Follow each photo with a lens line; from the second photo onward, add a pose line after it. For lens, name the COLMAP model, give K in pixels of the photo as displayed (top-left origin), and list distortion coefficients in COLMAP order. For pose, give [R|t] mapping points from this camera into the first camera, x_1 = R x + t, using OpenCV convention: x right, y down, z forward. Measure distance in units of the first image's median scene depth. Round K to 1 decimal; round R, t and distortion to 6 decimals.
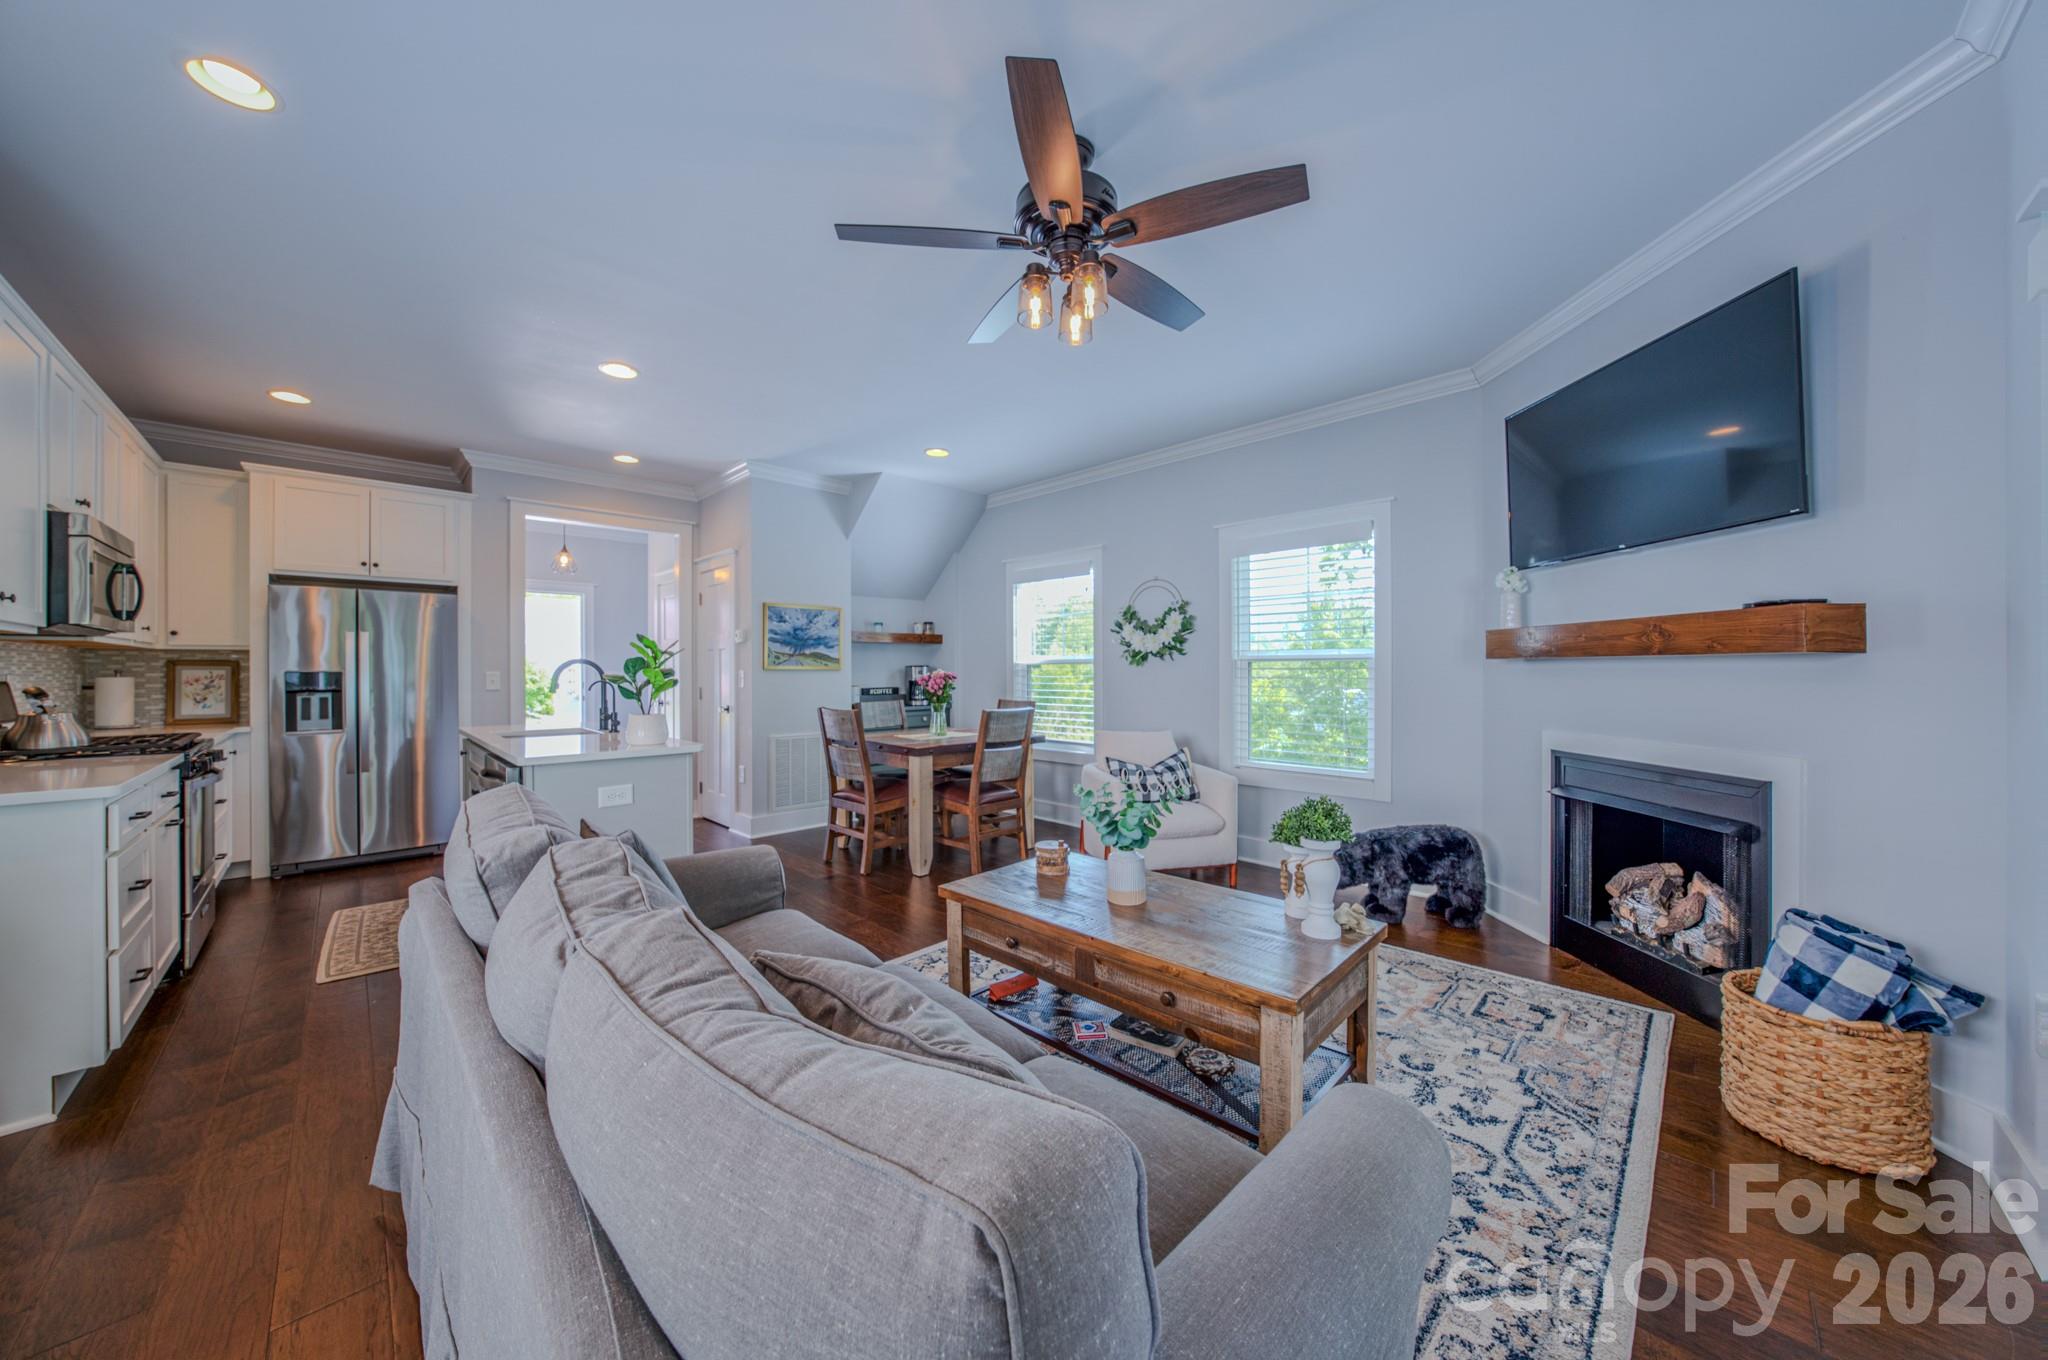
lens RADIAL K [[705.8, 0, 1025.5], [0, 705.8, 672.8], [0, 0, 1]] dist [-0.023128, 0.004317]
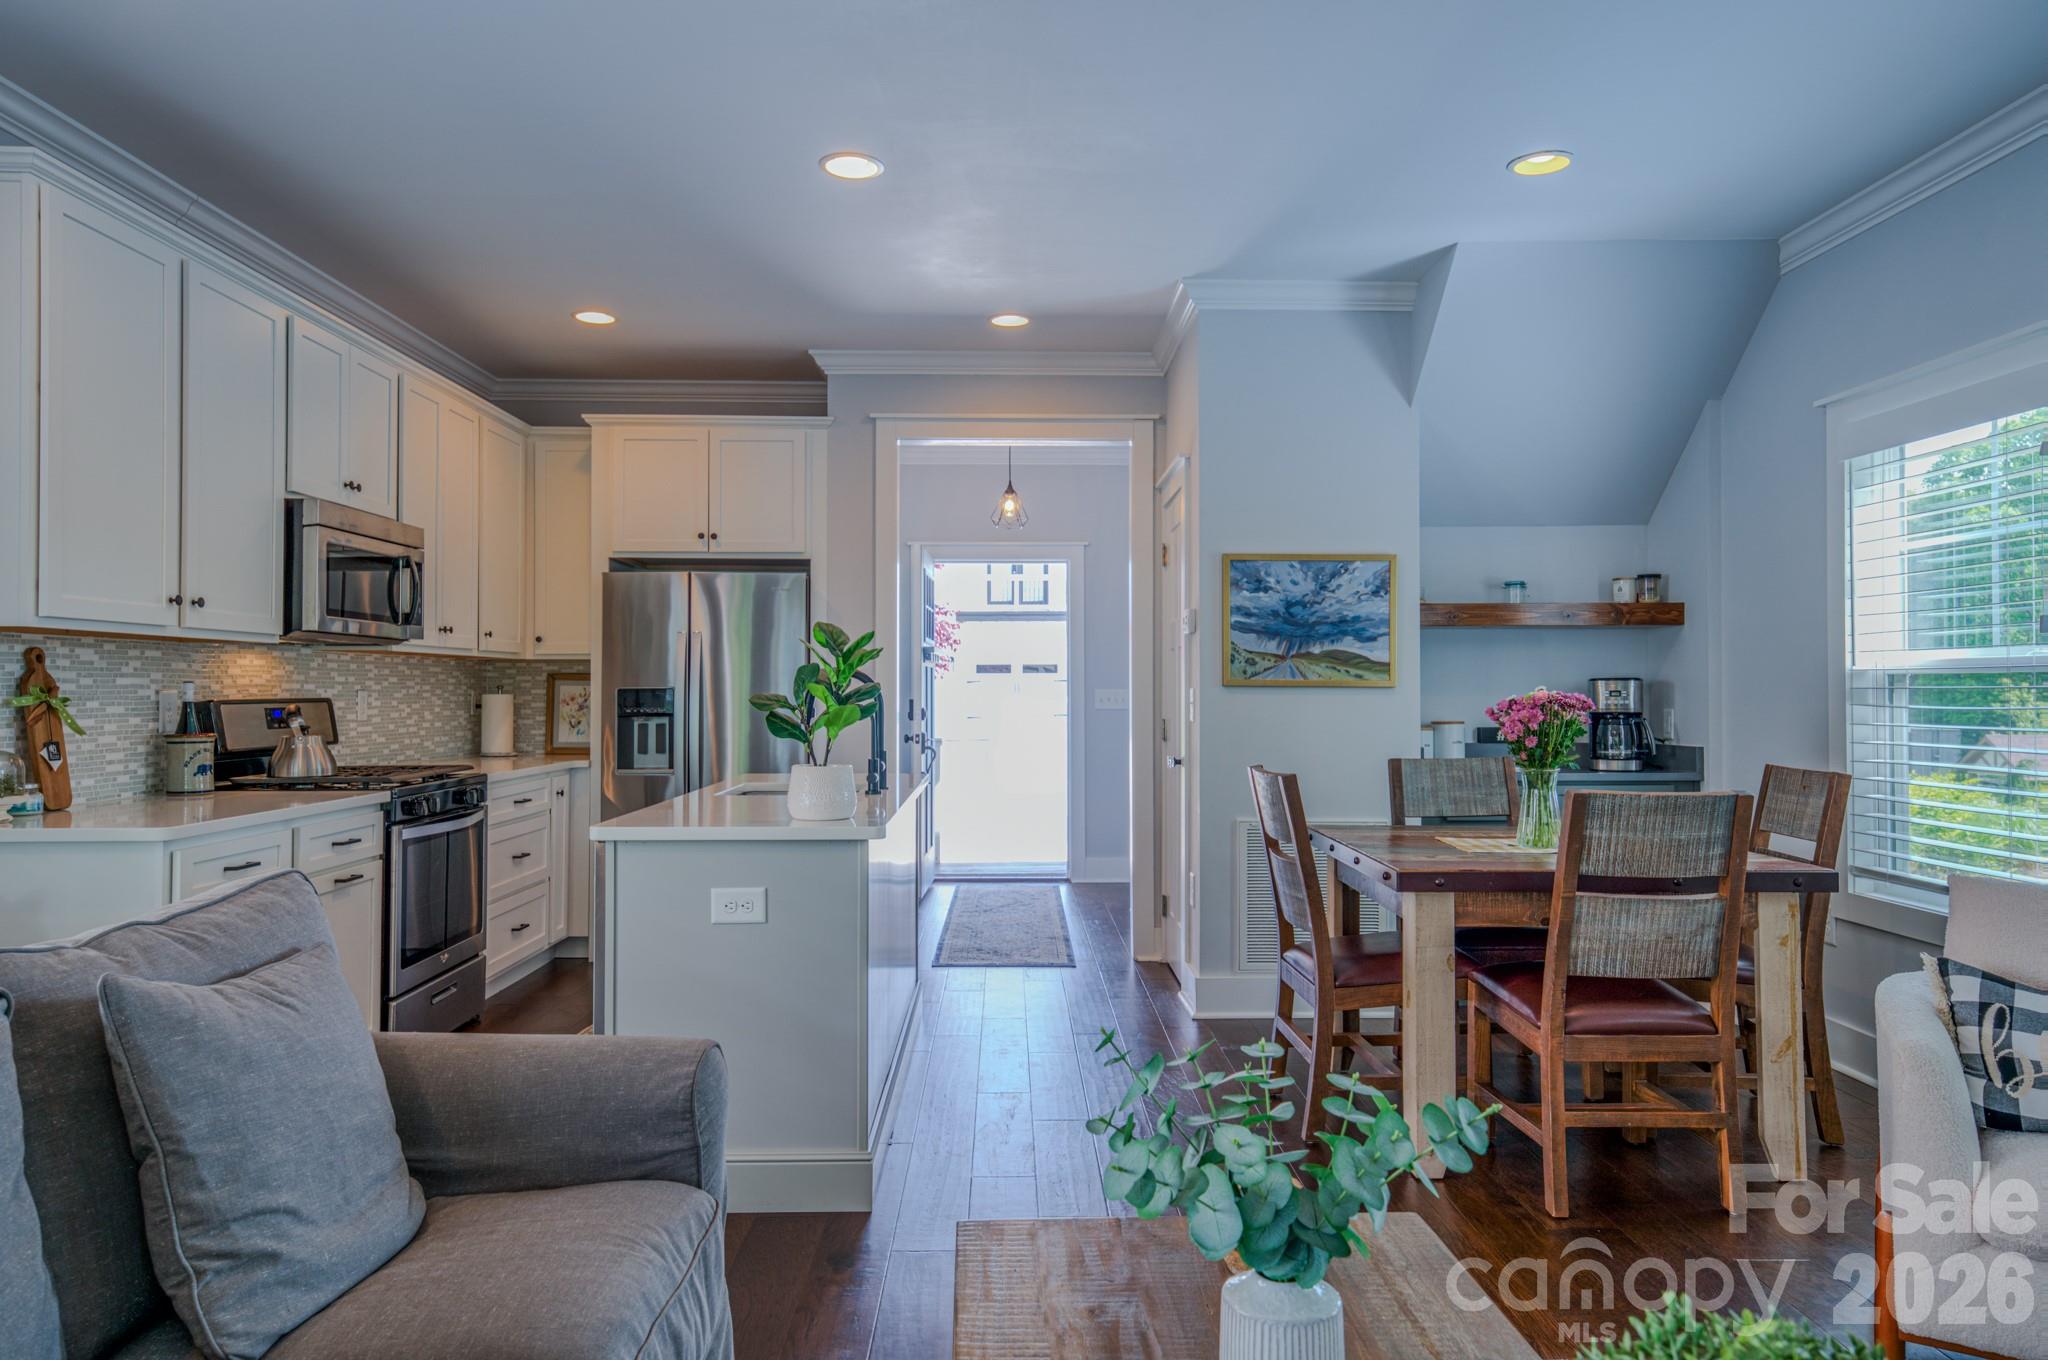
lens RADIAL K [[1343.9, 0, 1020.5], [0, 1343.9, 676.8], [0, 0, 1]] dist [0.042064, -0.021707]
pose [[0.717528, -0.003509, -0.696521, 0.207986], [-0.004761, 0.999939, -0.009943, -0.001041], [0.696513, 0.010451, 0.717468, 0.214301]]
